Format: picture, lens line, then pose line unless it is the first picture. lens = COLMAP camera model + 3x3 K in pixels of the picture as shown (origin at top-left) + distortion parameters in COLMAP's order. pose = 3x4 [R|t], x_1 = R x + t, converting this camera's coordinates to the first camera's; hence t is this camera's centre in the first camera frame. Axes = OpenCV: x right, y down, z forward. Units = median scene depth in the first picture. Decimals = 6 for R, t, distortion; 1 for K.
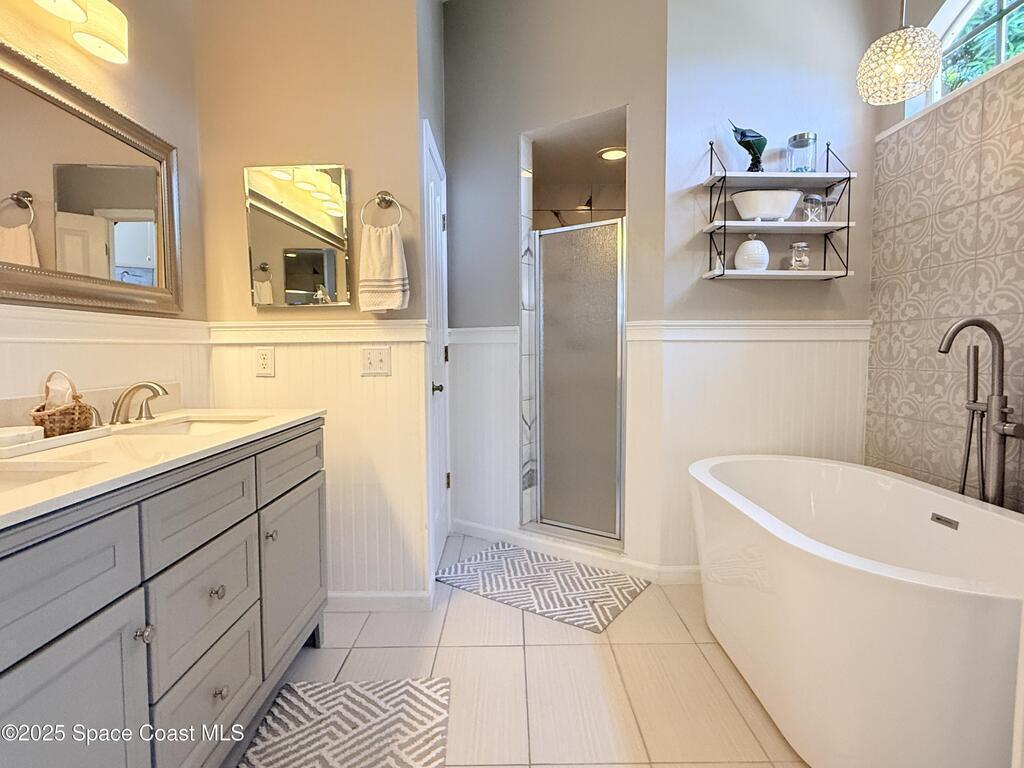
lens RADIAL K [[526.3, 0, 510.7], [0, 526.3, 378.9], [0, 0, 1]] dist [-0.003377, 0.001434]
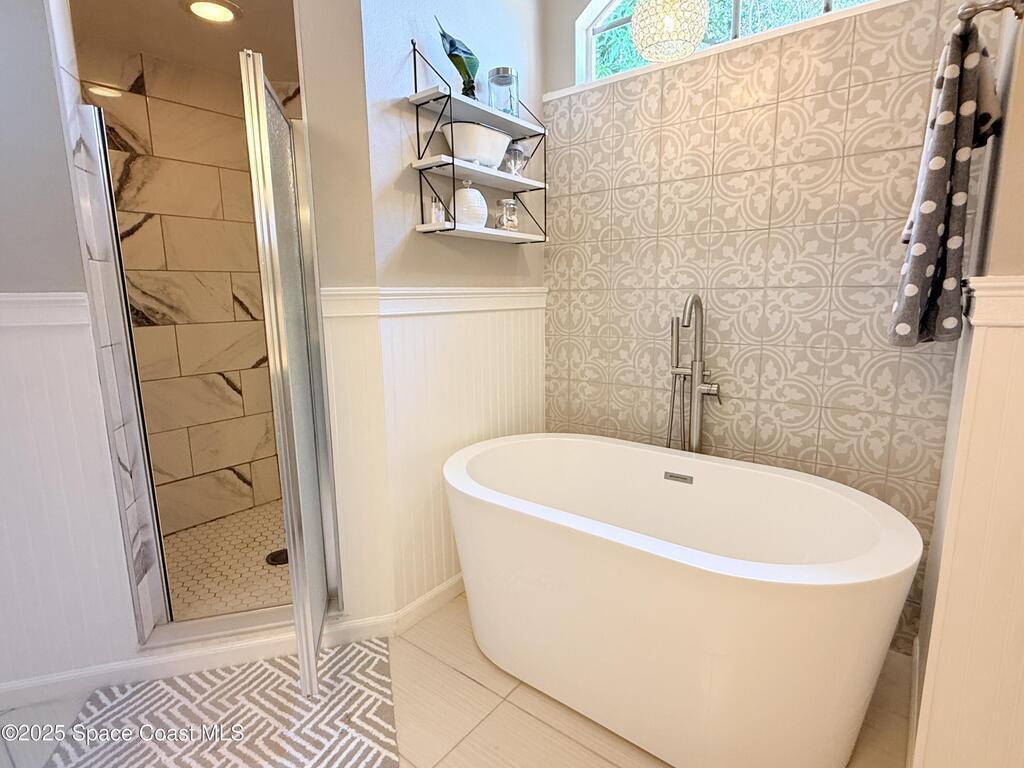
lens RADIAL K [[526.3, 0, 511.6], [0, 526.3, 382.6], [0, 0, 1]] dist [-0.003377, 0.001434]
pose [[0.623593, -0.137732, 0.769520, -0.168914], [0.057279, 0.989761, 0.130734, -0.071148], [-0.779648, -0.037448, 0.625098, 0.440997]]
